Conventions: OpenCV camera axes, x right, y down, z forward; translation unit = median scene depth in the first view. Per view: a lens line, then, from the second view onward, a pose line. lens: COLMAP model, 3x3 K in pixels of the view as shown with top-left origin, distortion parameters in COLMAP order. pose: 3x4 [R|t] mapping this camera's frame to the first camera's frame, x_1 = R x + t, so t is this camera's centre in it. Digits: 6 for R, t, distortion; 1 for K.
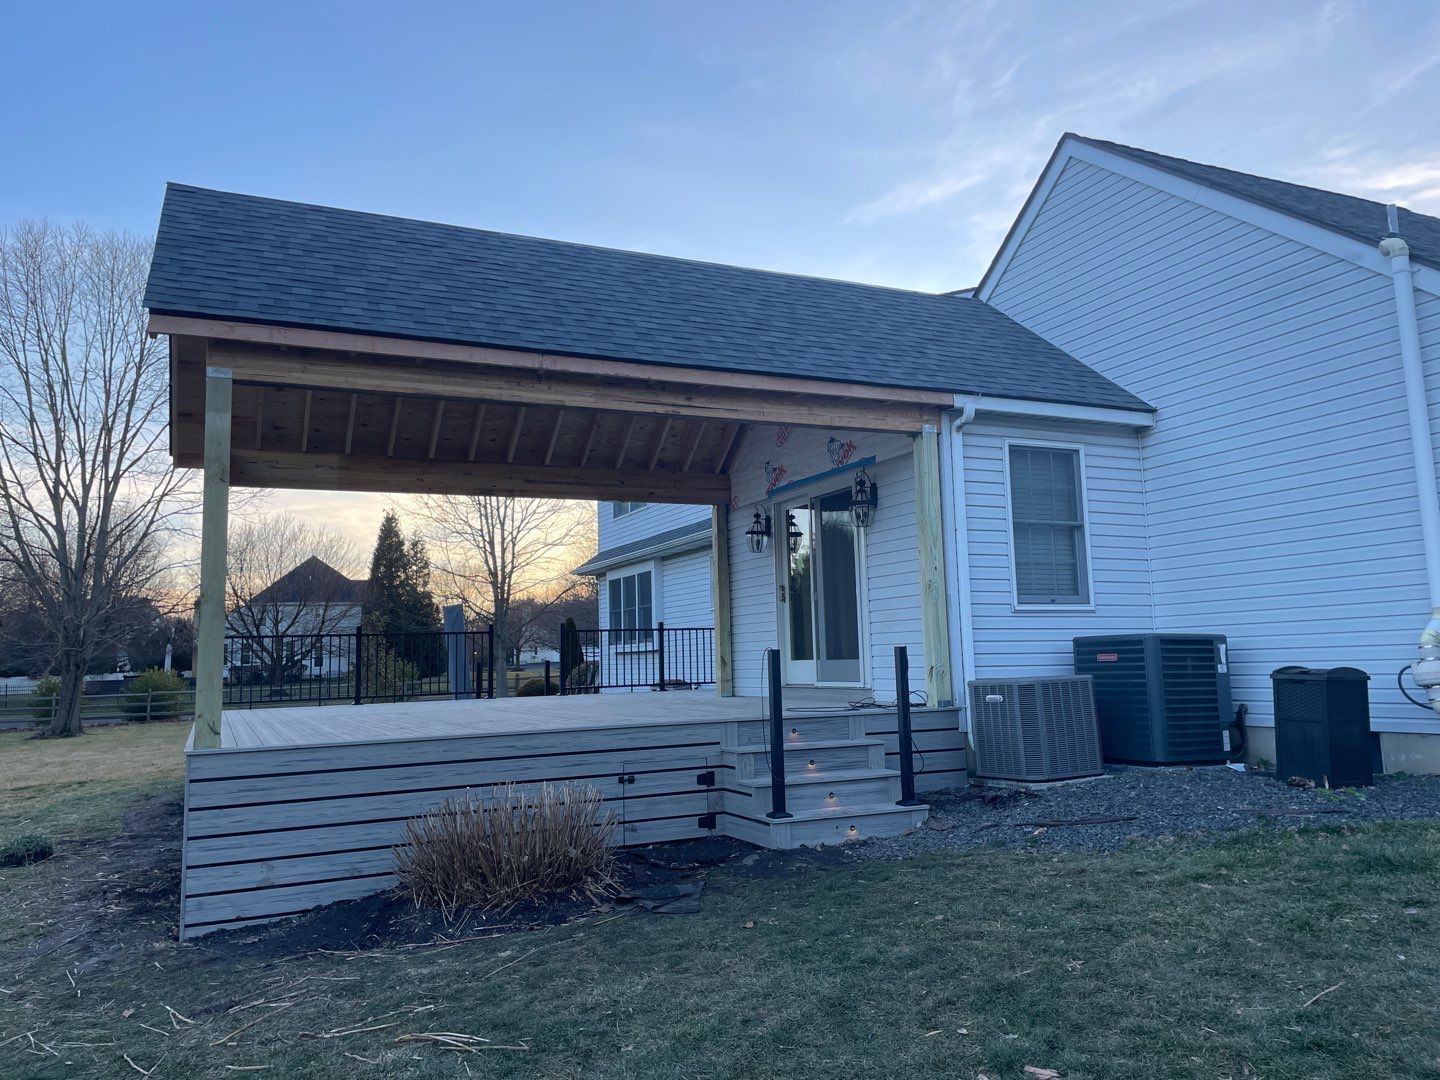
lens RADIAL K [[1072.3, 0, 726.0], [0, 1072.3, 528.5], [0, 0, 1]] dist [0.091293, -0.115124]
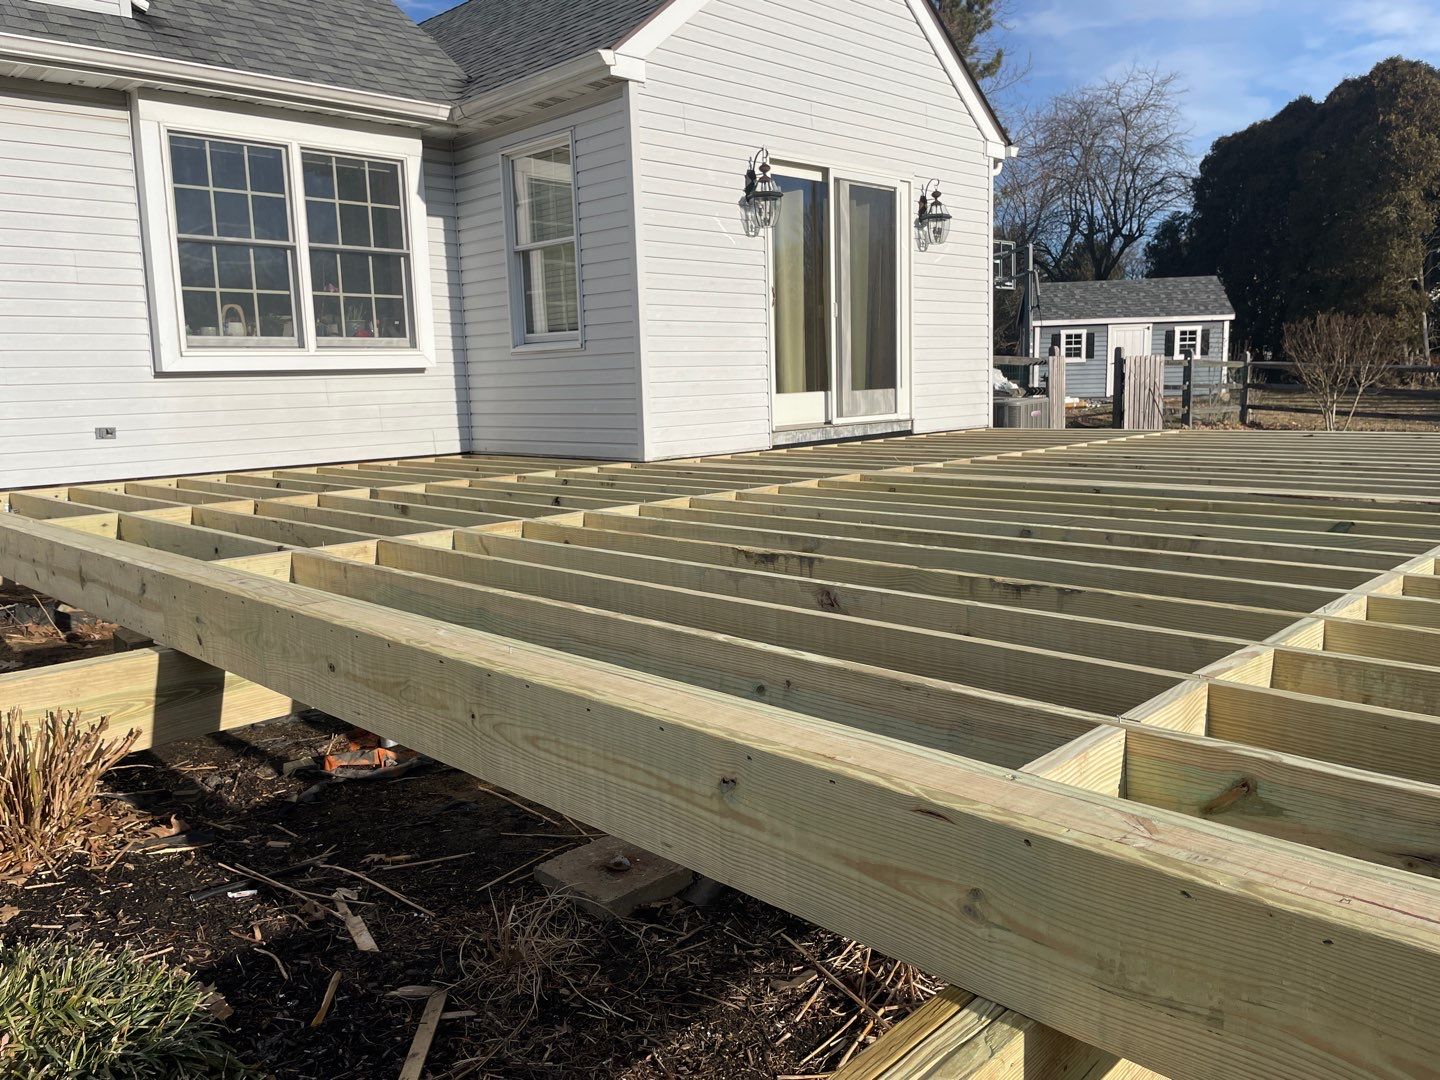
lens RADIAL K [[1082.9, 0, 720.1], [0, 1082.9, 530.5], [0, 0, 1]] dist [0.088220, -0.126182]
pose [[-0.335021, -0.091954, 0.937713, -0.806543], [-0.075124, 0.994665, 0.070699, 0.216364], [-0.939211, -0.046759, -0.340142, 1.671206]]
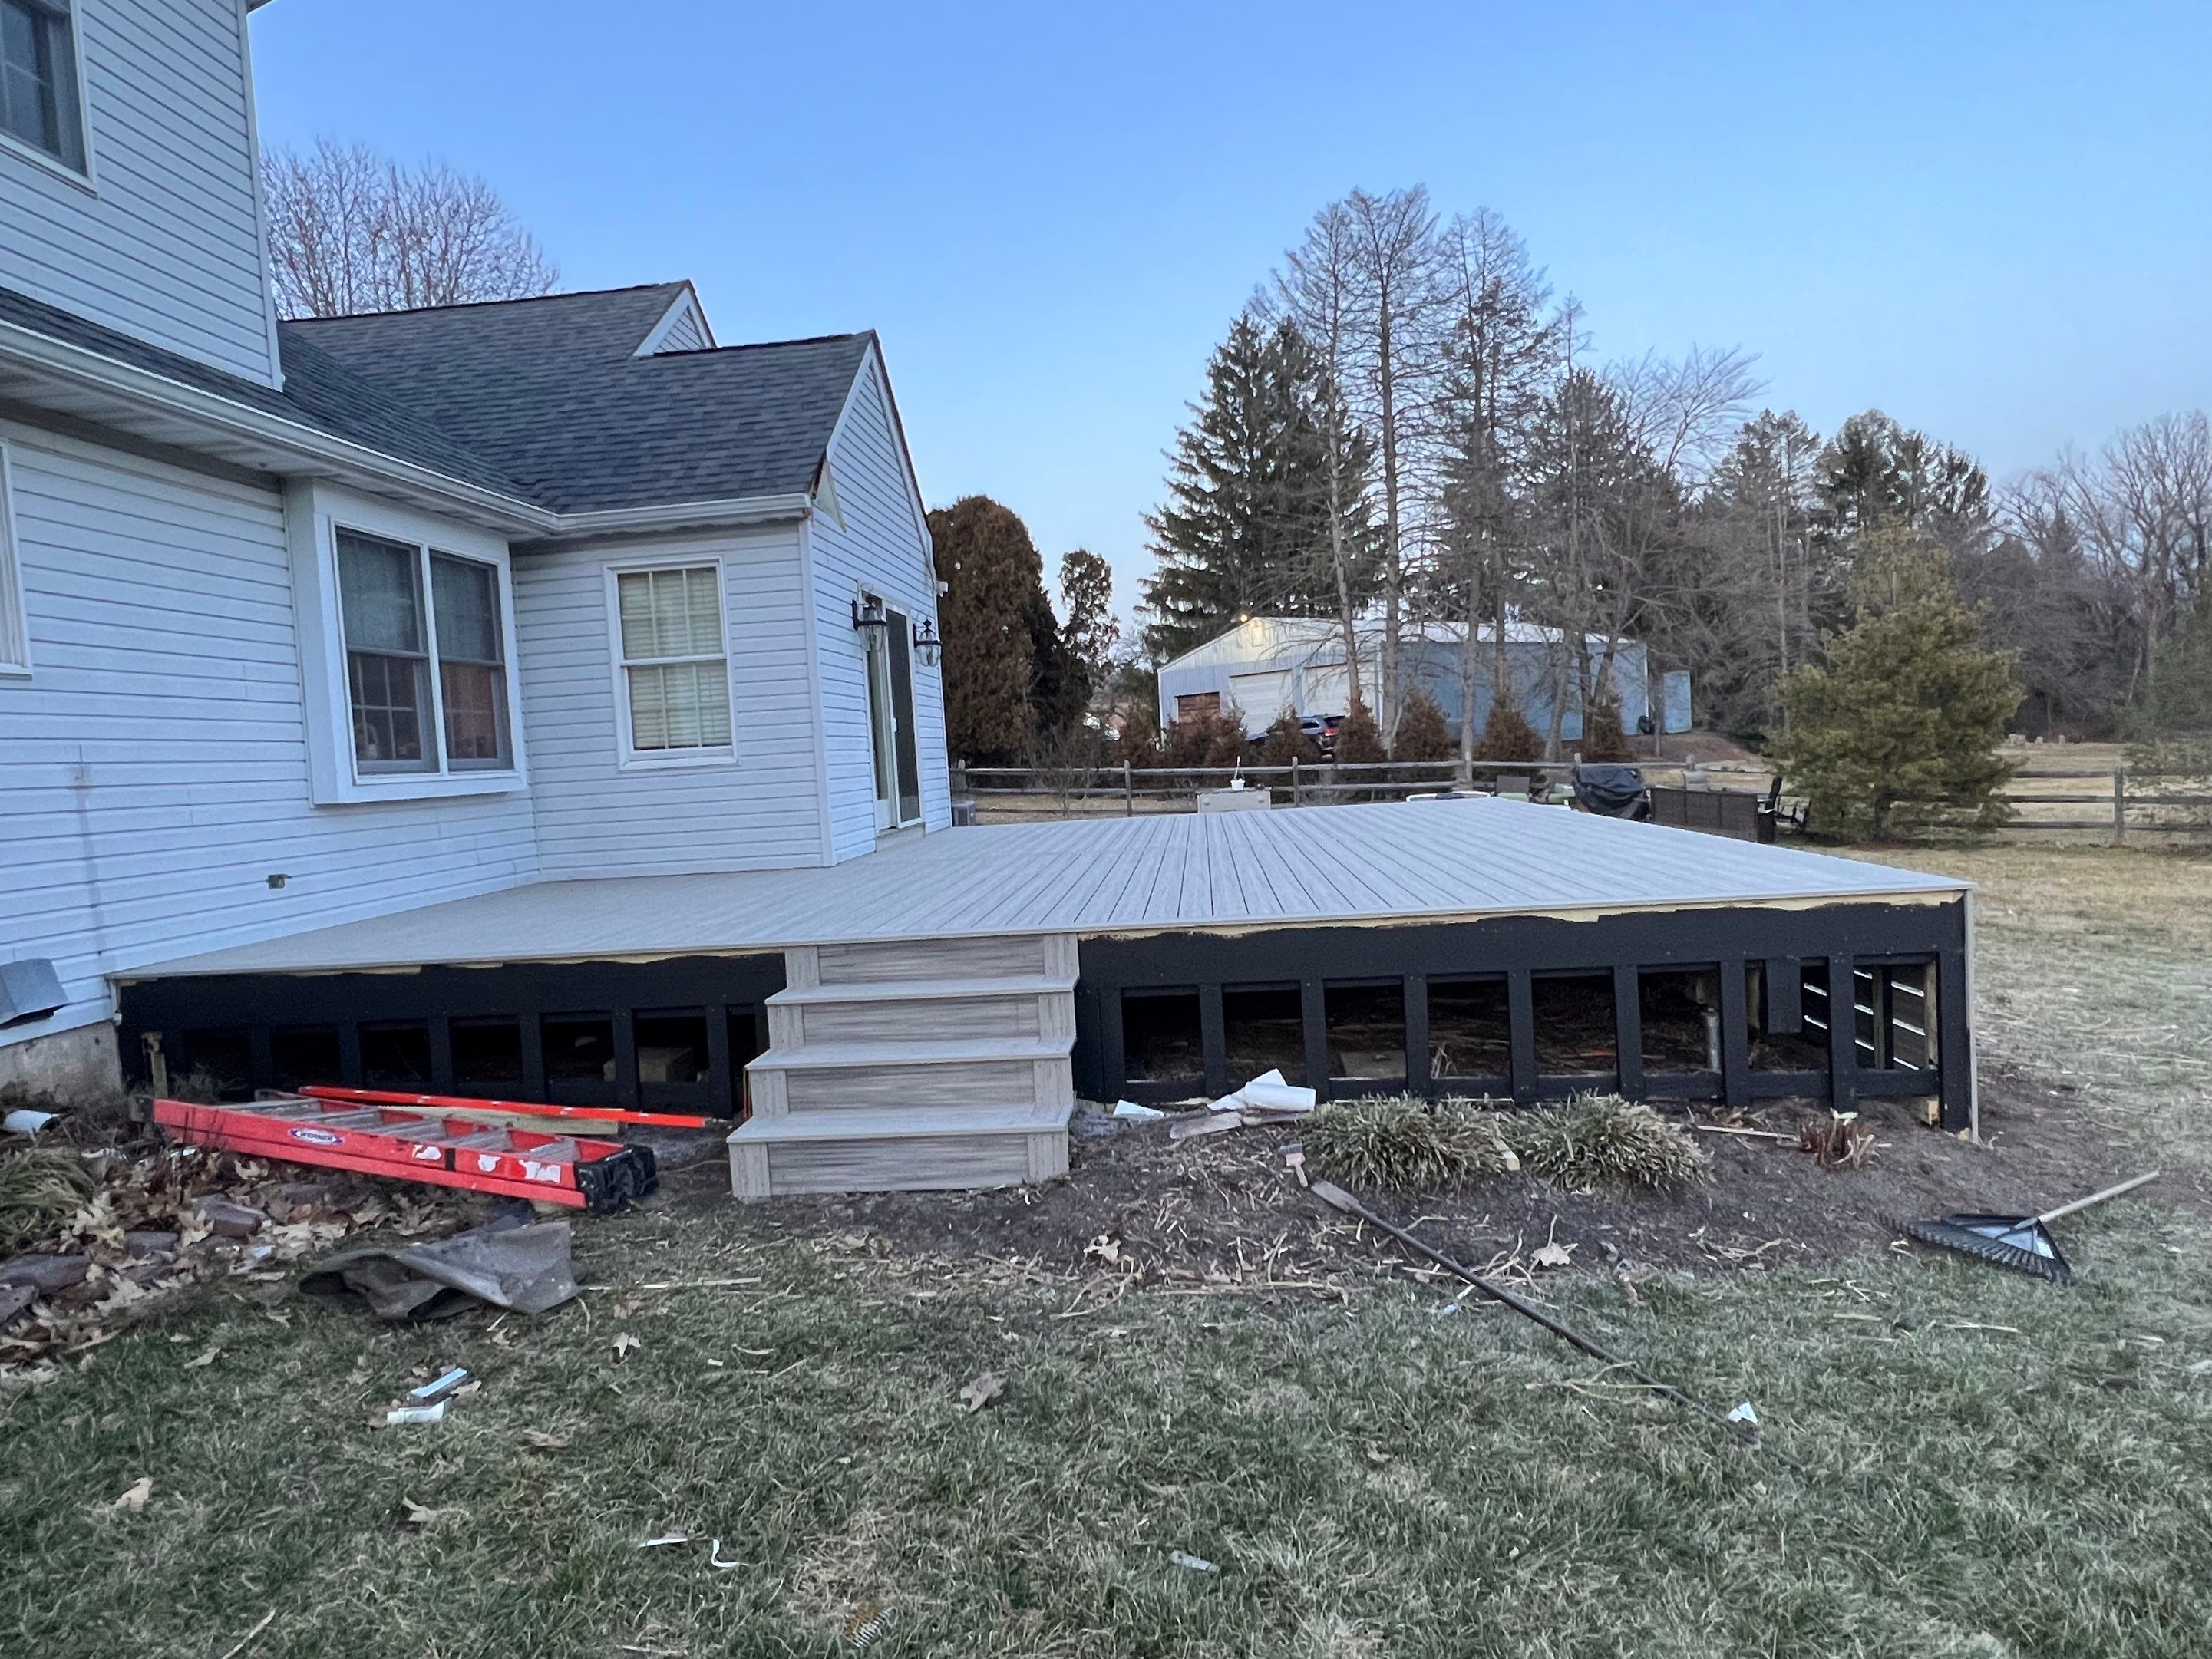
lens RADIAL K [[1288.6, 0, 1089.6], [0, 1288.6, 831.4], [0, 0, 1]] dist [0.000991, 0.001770]
pose [[-0.861911, 0.049572, 0.504631, -0.700694], [0.023858, 0.998072, -0.057297, 0.261968], [-0.506498, -0.037345, -0.861432, 2.237559]]
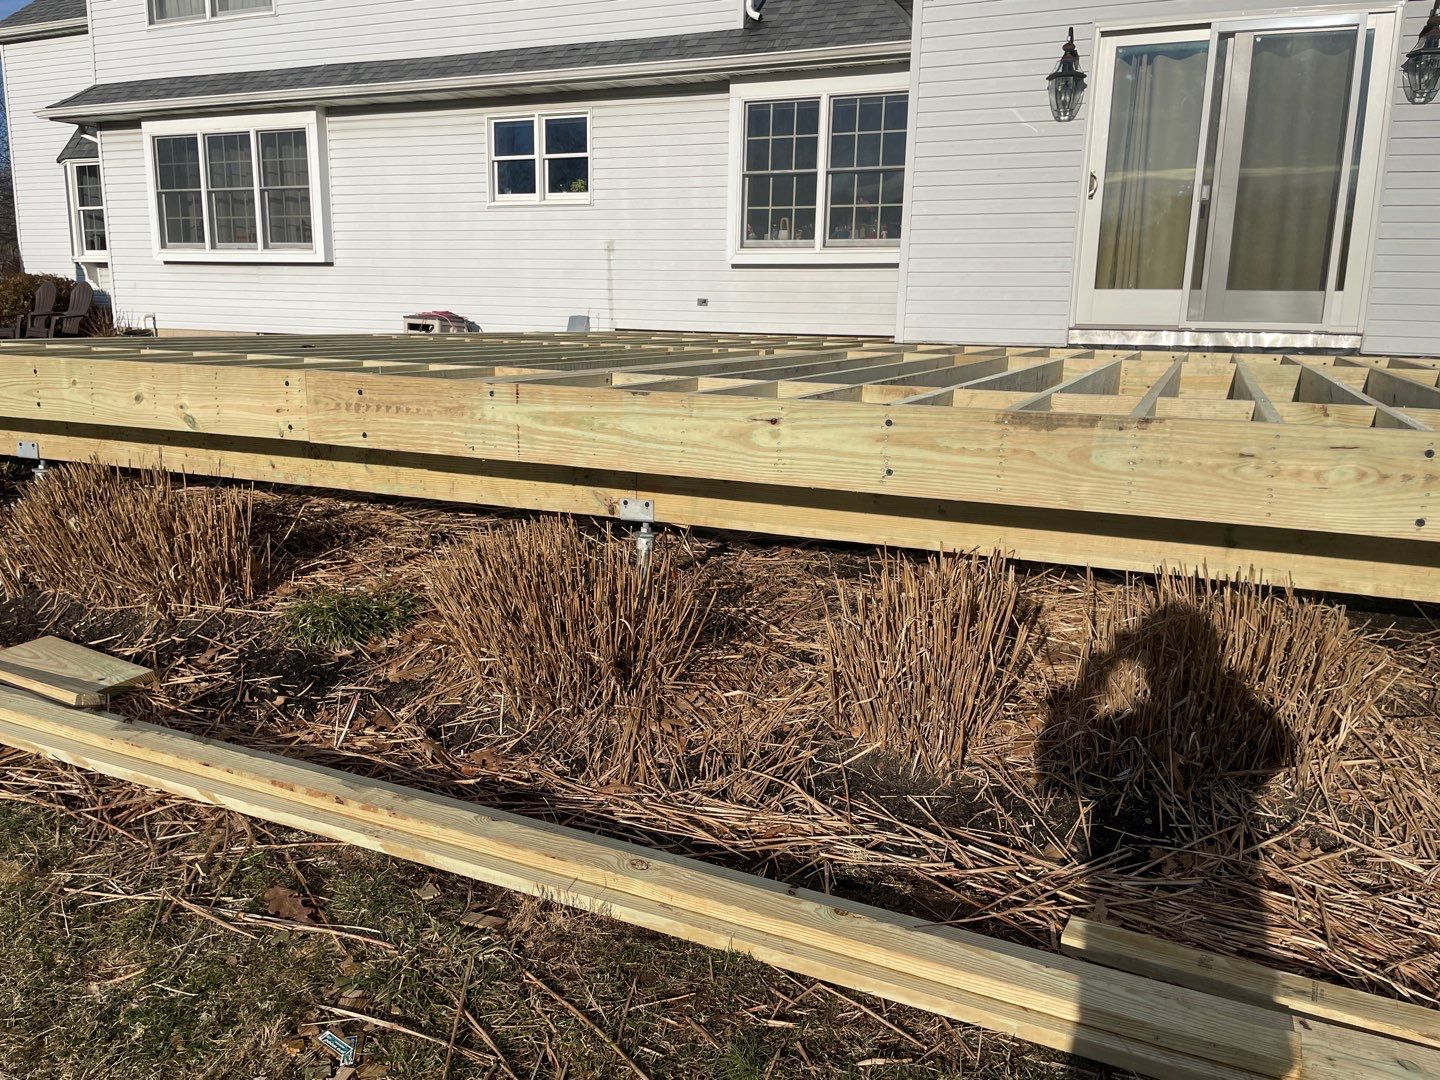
lens RADIAL K [[1091.6, 0, 700.9], [0, 1091.6, 541.9], [0, 0, 1]] dist [0.090240, -0.124350]
pose [[0.759338, -0.091403, 0.644244, -0.769723], [-0.120741, 0.953098, 0.277534, 0.145833], [-0.639396, -0.288529, 0.712688, 0.806934]]
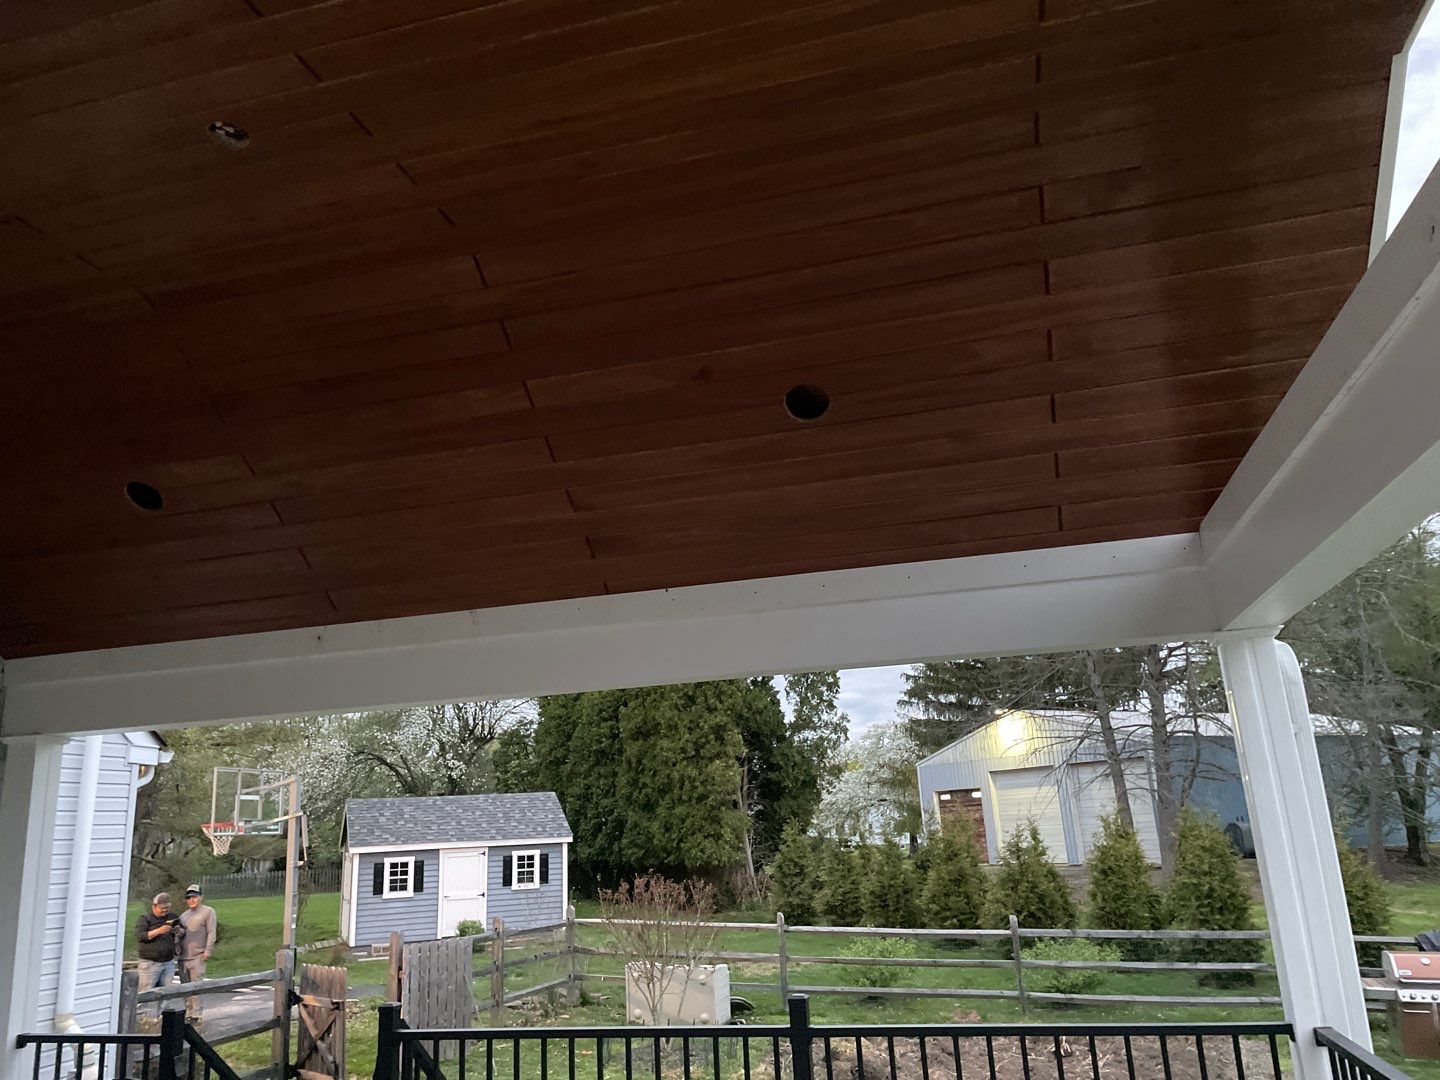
lens RADIAL K [[1075.7, 0, 715.9], [0, 1075.7, 526.7], [0, 0, 1]] dist [0.089253, -0.115473]
pose [[-0.766957, 0.242032, 0.594305, -0.465551], [-0.003106, 0.924731, -0.380607, 0.029625], [-0.641691, -0.293756, -0.708477, 1.244583]]
